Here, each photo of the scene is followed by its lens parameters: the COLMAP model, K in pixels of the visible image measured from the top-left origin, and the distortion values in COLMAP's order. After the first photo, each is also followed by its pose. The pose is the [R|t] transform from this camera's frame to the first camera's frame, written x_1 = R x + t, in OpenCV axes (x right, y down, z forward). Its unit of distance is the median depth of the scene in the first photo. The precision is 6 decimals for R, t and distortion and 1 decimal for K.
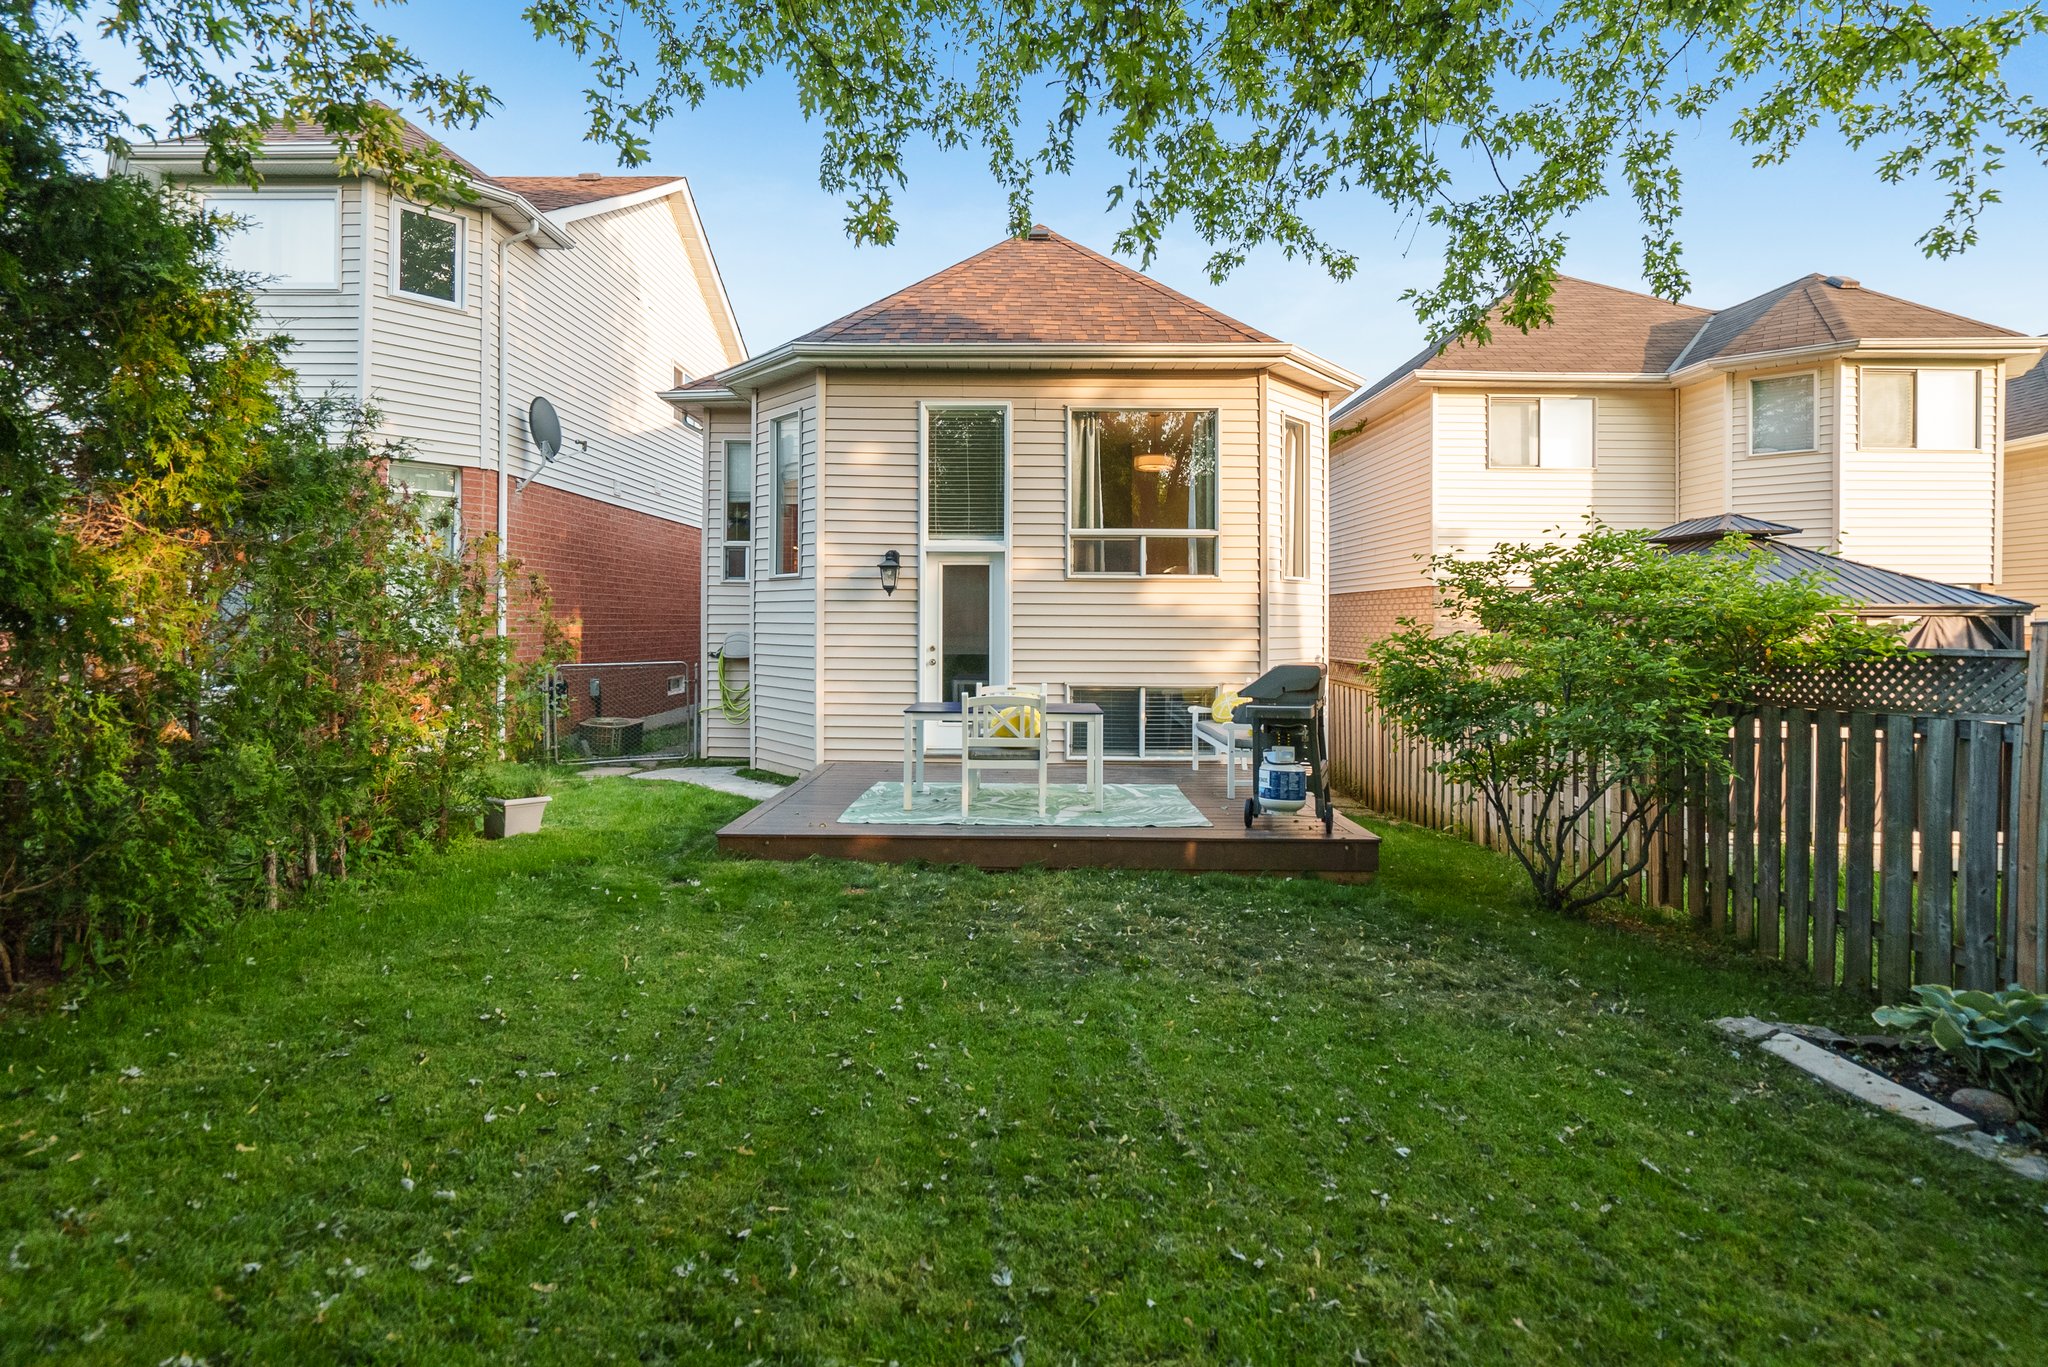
lens RADIAL K [[933.3, 0, 1022.2], [0, 933.3, 640.1], [0, 0, 1]] dist [-0.004491, 0.001206]
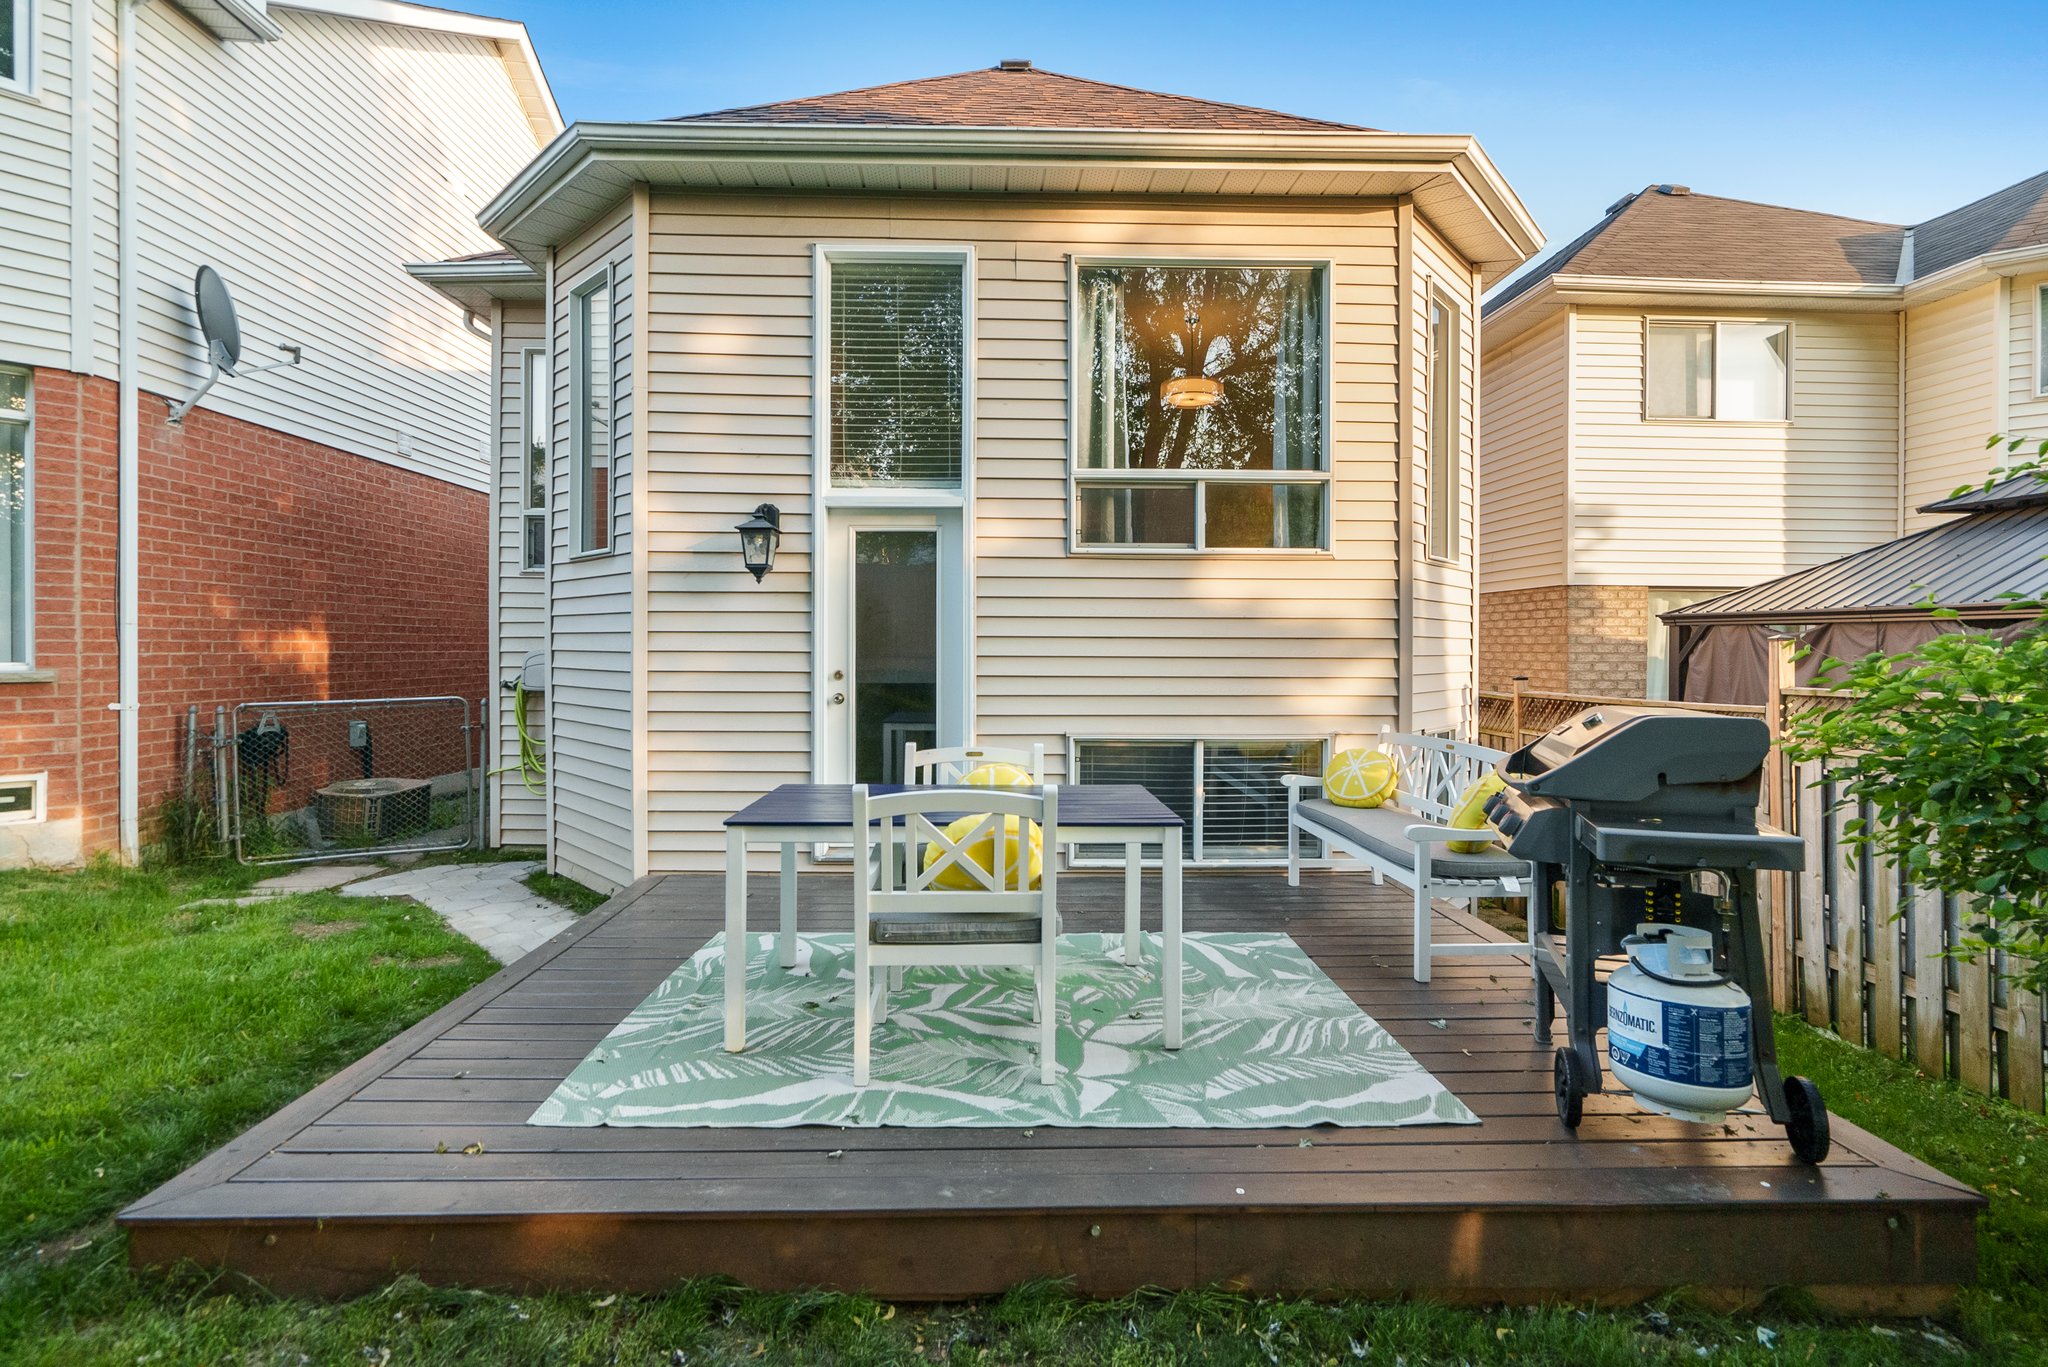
lens RADIAL K [[933.3, 0, 1022.2], [0, 933.3, 640.1], [0, 0, 1]] dist [-0.004491, 0.001206]
pose [[0.999301, -0.001065, 0.037373, -0.003617], [0.002076, 0.999633, -0.027013, 0.003136], [-0.037331, 0.027072, 0.998936, 0.423696]]
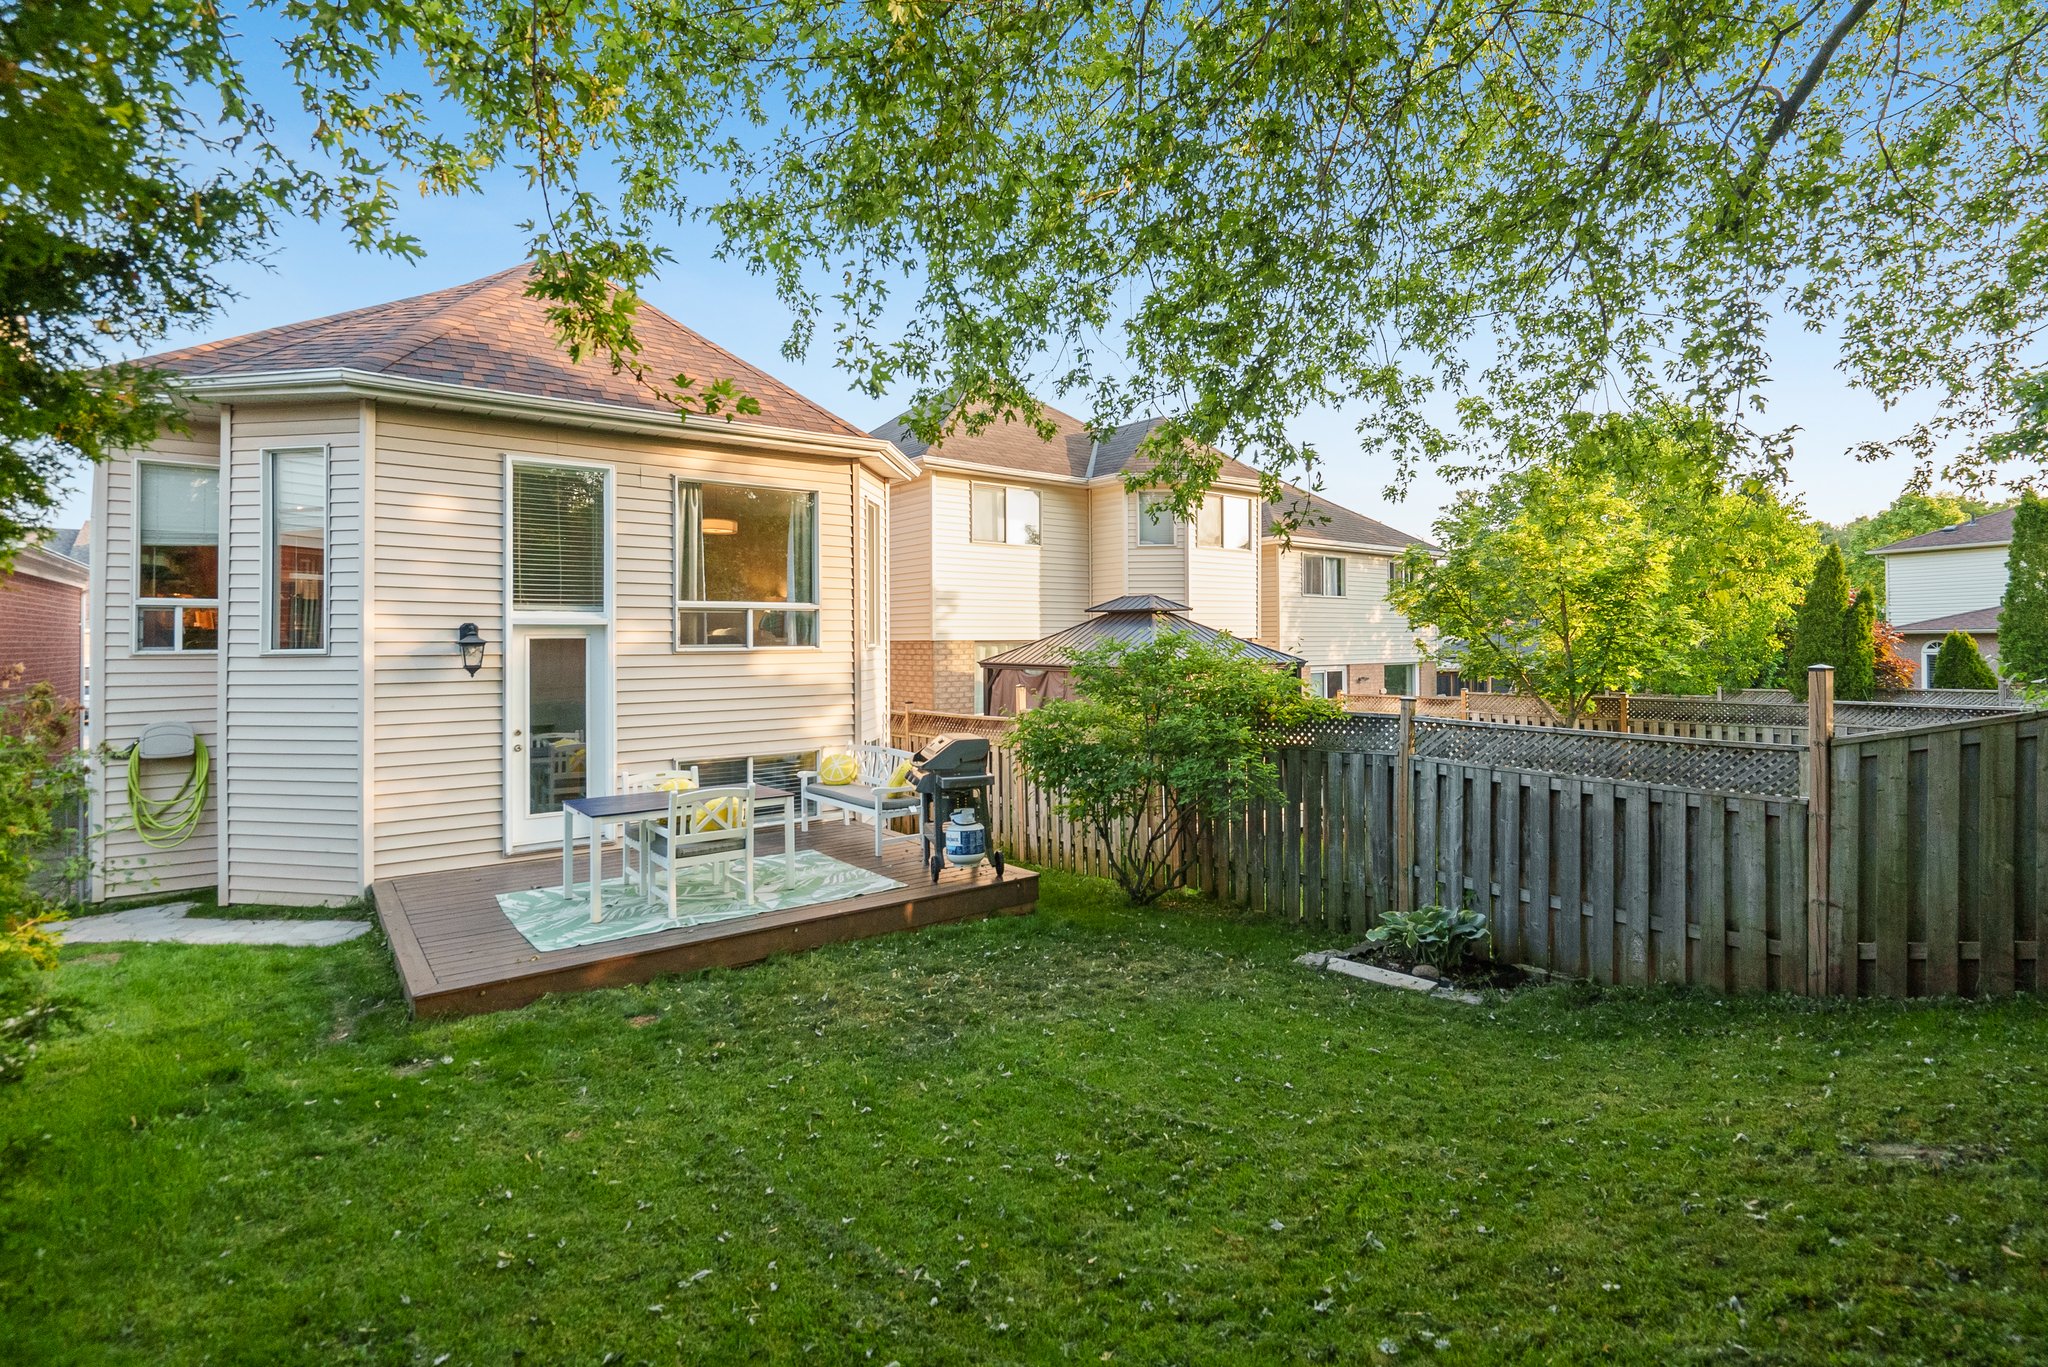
lens RADIAL K [[944.1, 0, 1016.7], [0, 944.1, 658.9], [0, 0, 1]] dist [-0.007387, 0.000720]
pose [[0.793102, -0.024120, 0.608611, -0.267947], [0.025116, 0.999661, 0.006888, -0.056428], [-0.608571, 0.009823, 0.793439, 0.004482]]
